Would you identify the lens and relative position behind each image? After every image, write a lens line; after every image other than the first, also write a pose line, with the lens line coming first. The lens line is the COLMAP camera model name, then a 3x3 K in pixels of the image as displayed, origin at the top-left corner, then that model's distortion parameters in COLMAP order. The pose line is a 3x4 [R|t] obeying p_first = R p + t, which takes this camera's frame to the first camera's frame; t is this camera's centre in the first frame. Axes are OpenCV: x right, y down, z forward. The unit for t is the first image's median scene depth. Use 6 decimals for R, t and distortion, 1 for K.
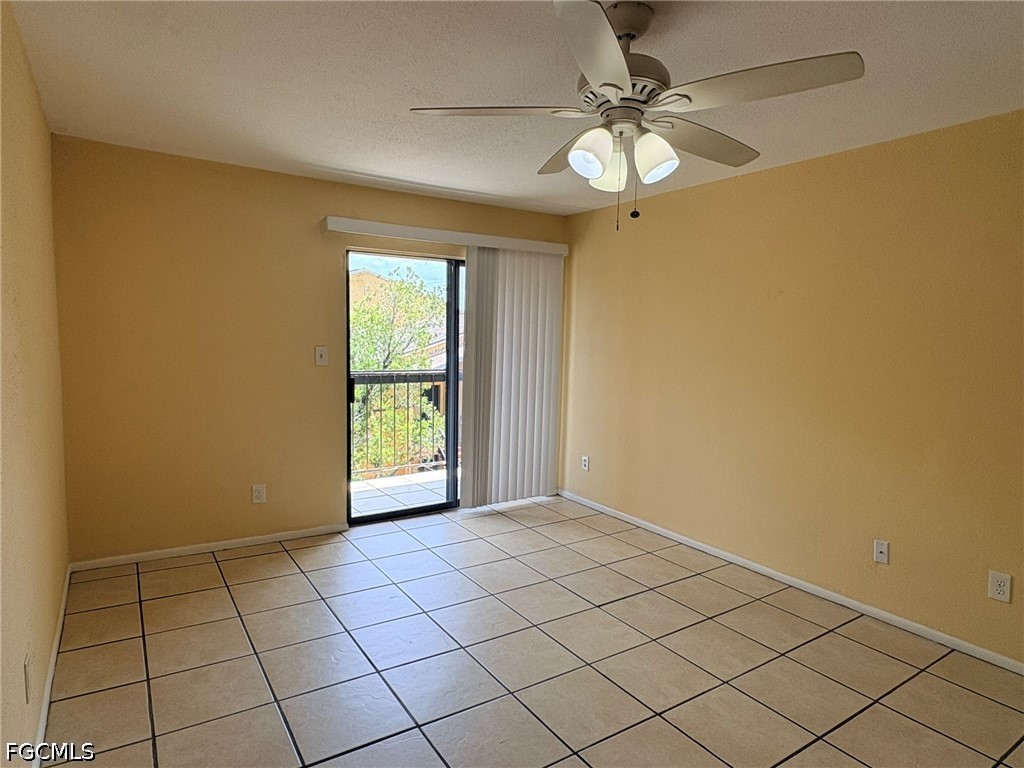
lens RADIAL K [[592.4, 0, 507.3], [0, 592.4, 386.3], [0, 0, 1]] dist [-0.023301, -0.001355]
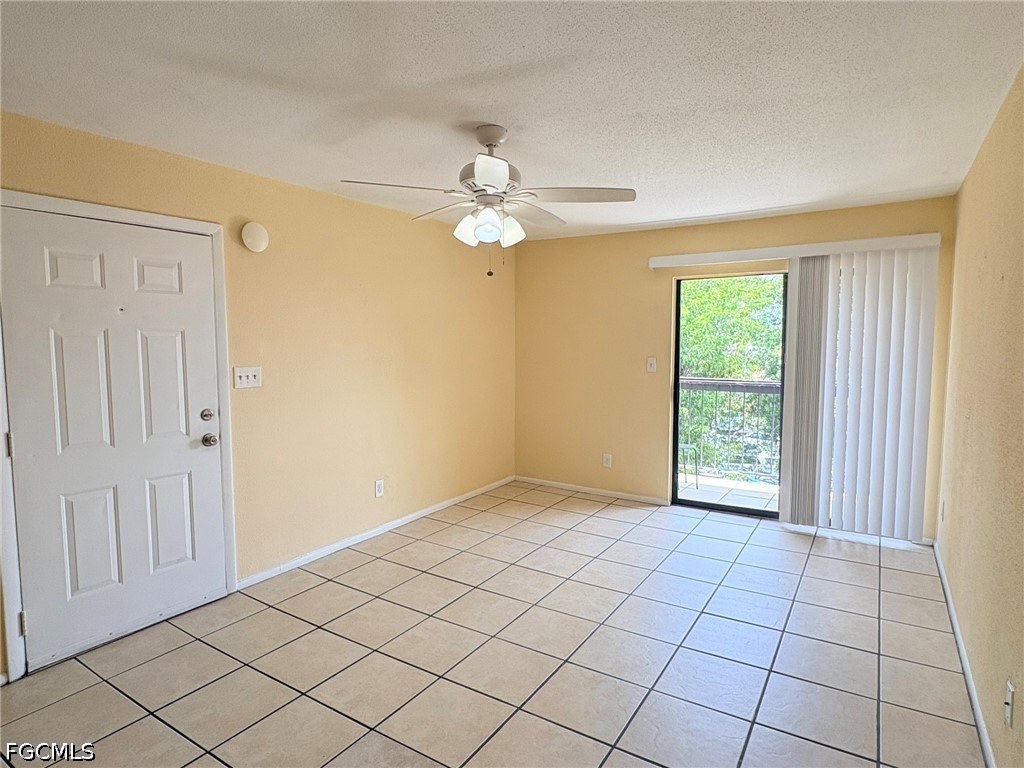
lens RADIAL K [[570.5, 0, 509.8], [0, 570.5, 381.2], [0, 0, 1]] dist [-0.004475, -0.000253]
pose [[0.410778, 0.048239, -0.910459, 0.623262], [-0.065866, 0.997560, 0.023137, -0.021020], [0.909353, 0.050464, 0.412953, 0.179996]]
